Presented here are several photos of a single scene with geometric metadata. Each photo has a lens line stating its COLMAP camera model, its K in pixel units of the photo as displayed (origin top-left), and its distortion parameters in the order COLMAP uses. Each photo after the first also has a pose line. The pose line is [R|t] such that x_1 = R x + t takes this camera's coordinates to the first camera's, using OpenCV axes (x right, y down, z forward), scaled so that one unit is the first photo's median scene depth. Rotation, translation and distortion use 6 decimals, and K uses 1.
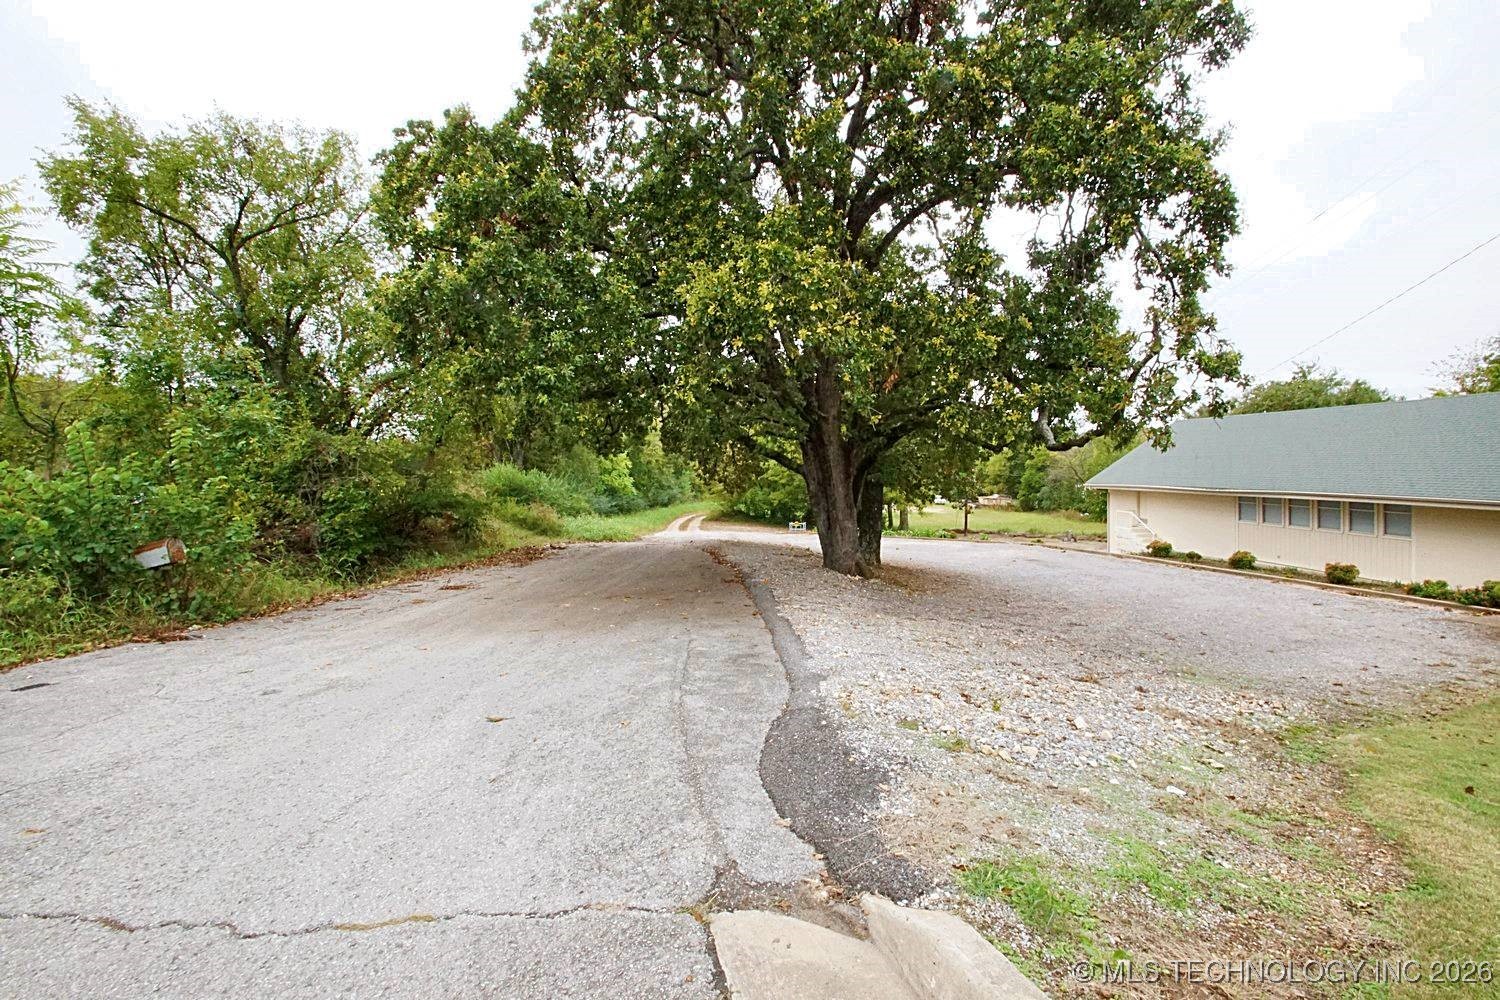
lens RADIAL K [[661.3, 0, 764.4], [0, 661.3, 498.9], [0, 0, 1]] dist [0.012317, -0.015325]
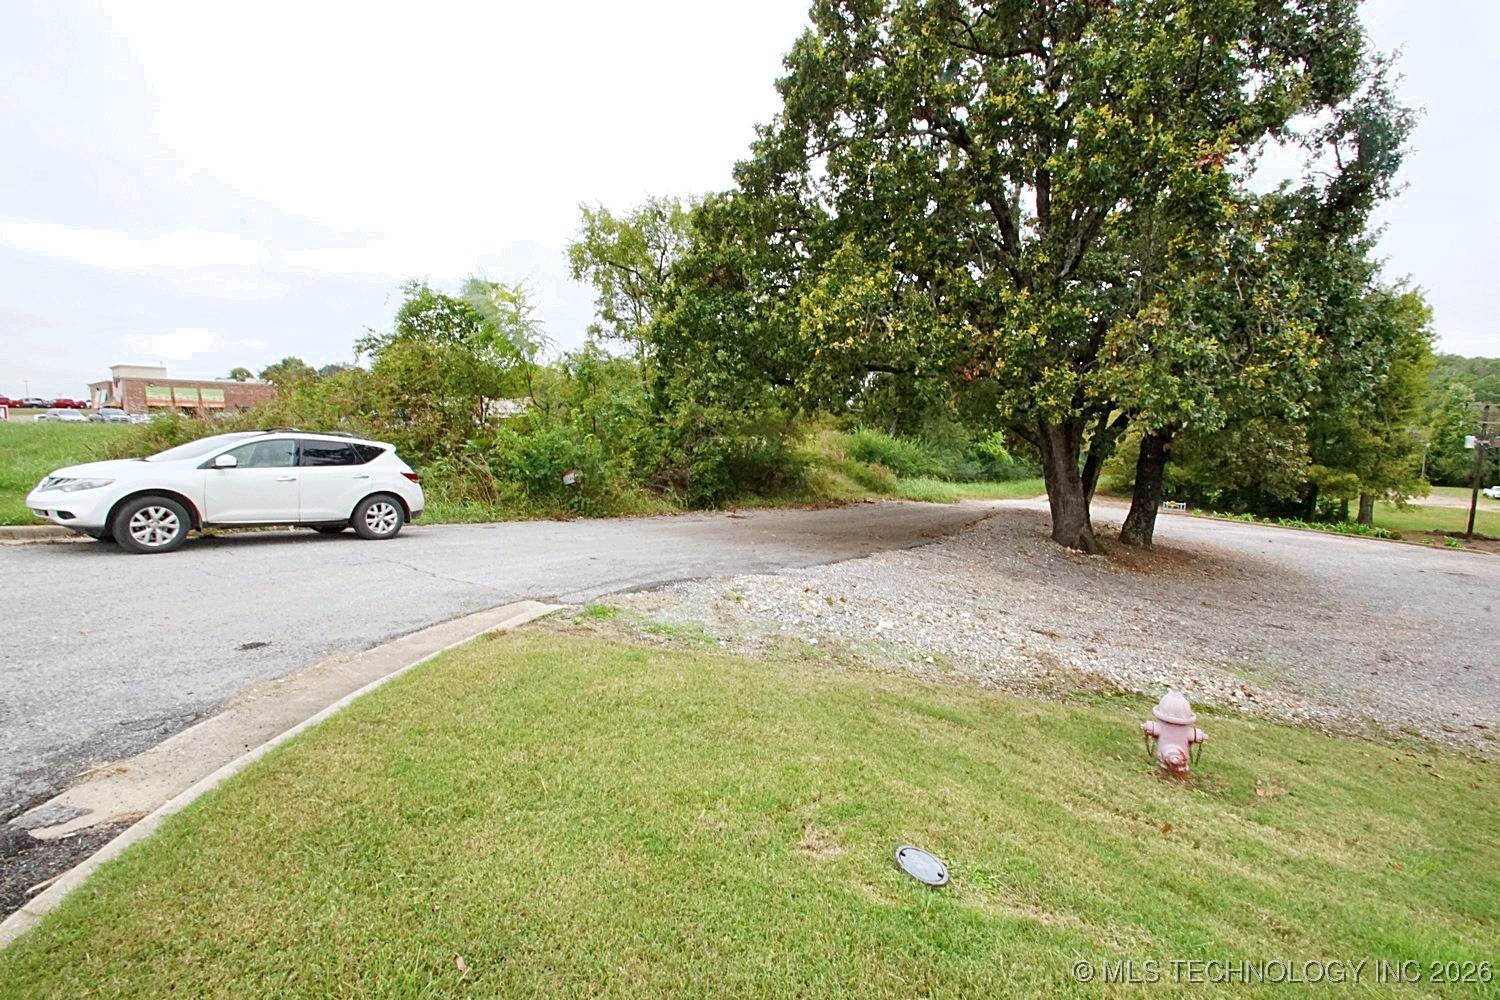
lens RADIAL K [[650.9, 0, 744.0], [0, 650.9, 501.0], [0, 0, 1]] dist [-0.000537, -0.015832]
pose [[0.796796, 0.084957, -0.598246, 0.286634], [-0.049706, 0.995927, 0.075230, -0.005861], [0.602200, -0.030207, 0.797773, -0.085003]]
